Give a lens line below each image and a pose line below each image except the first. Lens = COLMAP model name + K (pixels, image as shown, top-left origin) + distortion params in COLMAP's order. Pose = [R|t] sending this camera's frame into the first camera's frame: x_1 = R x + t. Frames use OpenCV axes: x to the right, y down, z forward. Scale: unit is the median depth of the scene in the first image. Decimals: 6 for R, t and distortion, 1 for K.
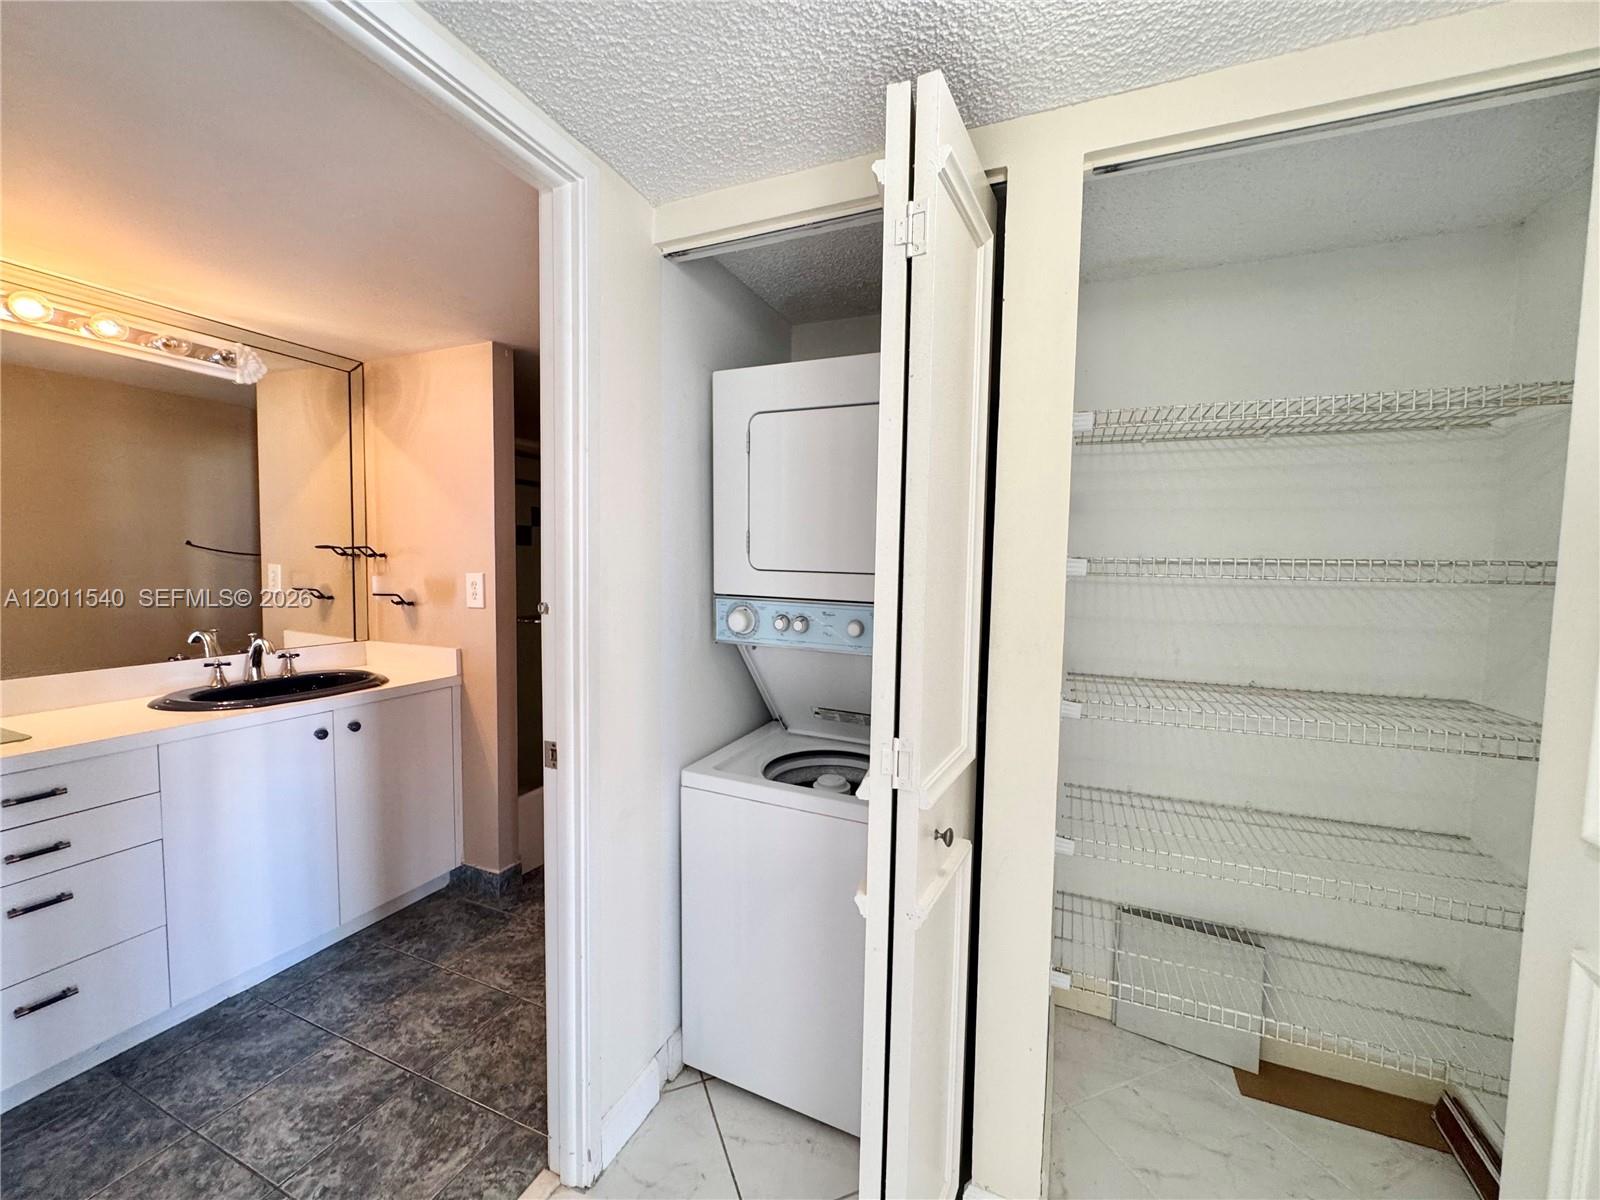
lens RADIAL K [[643.0, 0, 800.0], [0, 643.0, 594.8], [0, 0, 1]] dist [0.000636, -0.000149]
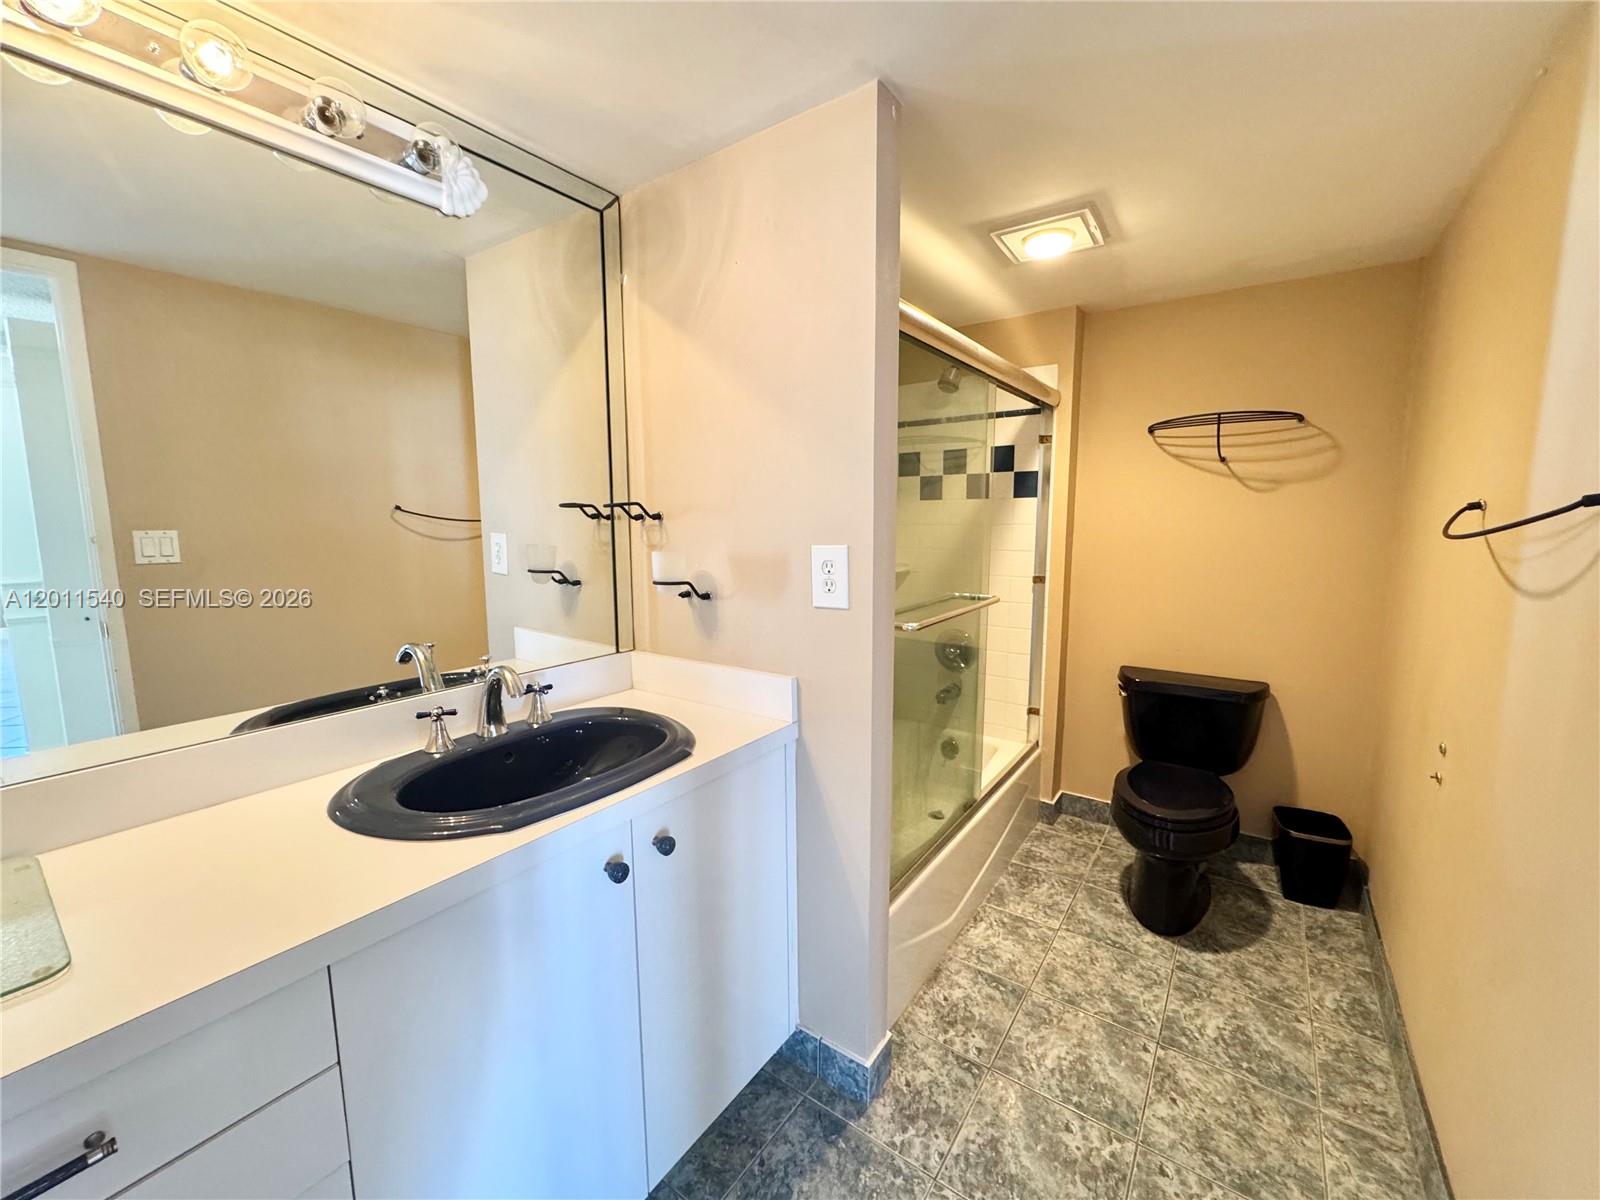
lens RADIAL K [[643.0, 0, 801.6], [0, 643.0, 594.0], [0, 0, 1]] dist [0.000636, -0.000149]
pose [[0.977253, 0.005372, -0.212009, -0.387188], [0.008103, 0.998003, 0.062640, -0.024955], [0.211922, -0.062933, 0.975258, 0.429153]]
